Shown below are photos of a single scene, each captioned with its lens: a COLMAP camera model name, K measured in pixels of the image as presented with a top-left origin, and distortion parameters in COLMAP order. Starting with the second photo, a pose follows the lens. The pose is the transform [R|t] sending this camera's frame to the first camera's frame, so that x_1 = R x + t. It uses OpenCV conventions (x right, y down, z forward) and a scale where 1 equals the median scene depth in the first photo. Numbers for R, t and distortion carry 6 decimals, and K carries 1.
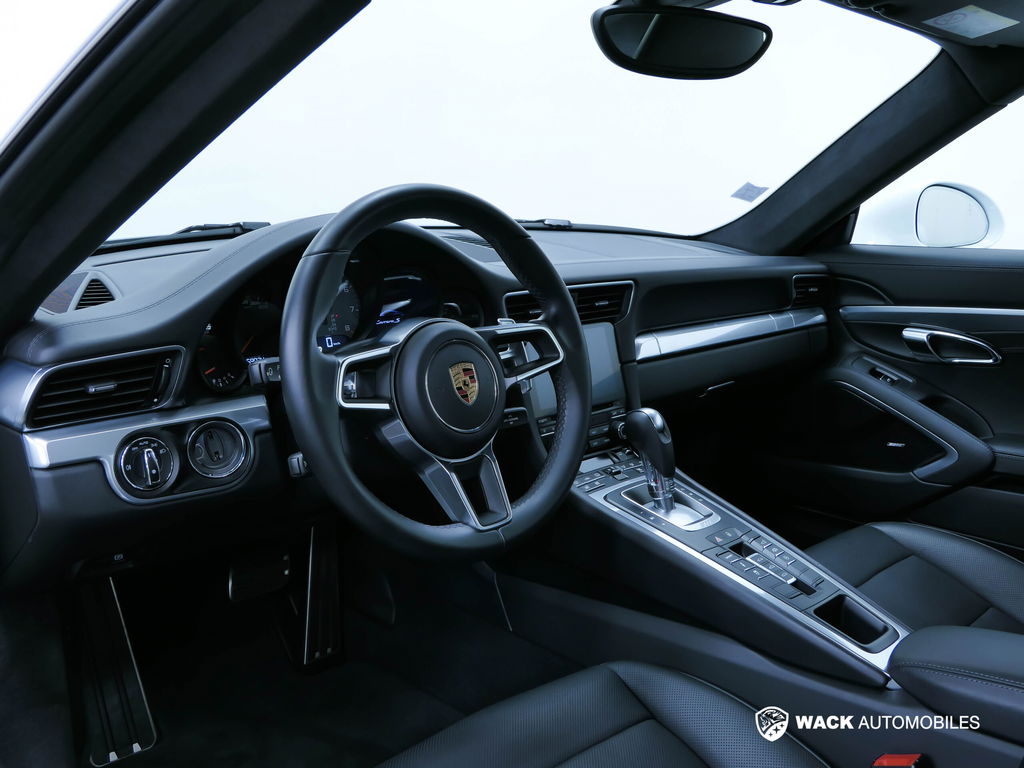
lens RADIAL K [[955.5, 0, 510.6], [0, 955.5, 383.6], [0, 0, 1]] dist [0.012853, 0.000000]
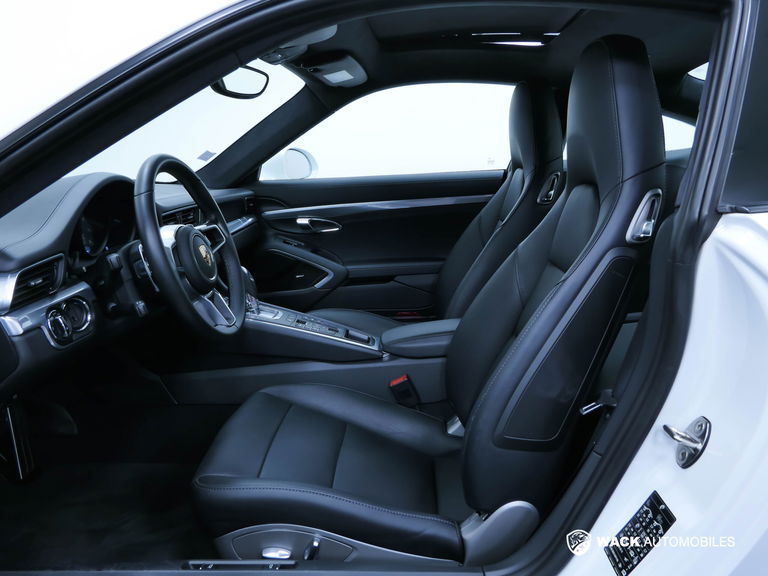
lens RADIAL K [[581.9, 0, 384.0], [0, 581.9, 287.9], [0, 0, 1]] dist [0.002975, -0.000237]
pose [[0.747003, -0.183087, 0.639113, -0.278611], [0.168010, 0.982116, 0.084975, 0.013066], [-0.643241, 0.043901, 0.764404, -0.072470]]
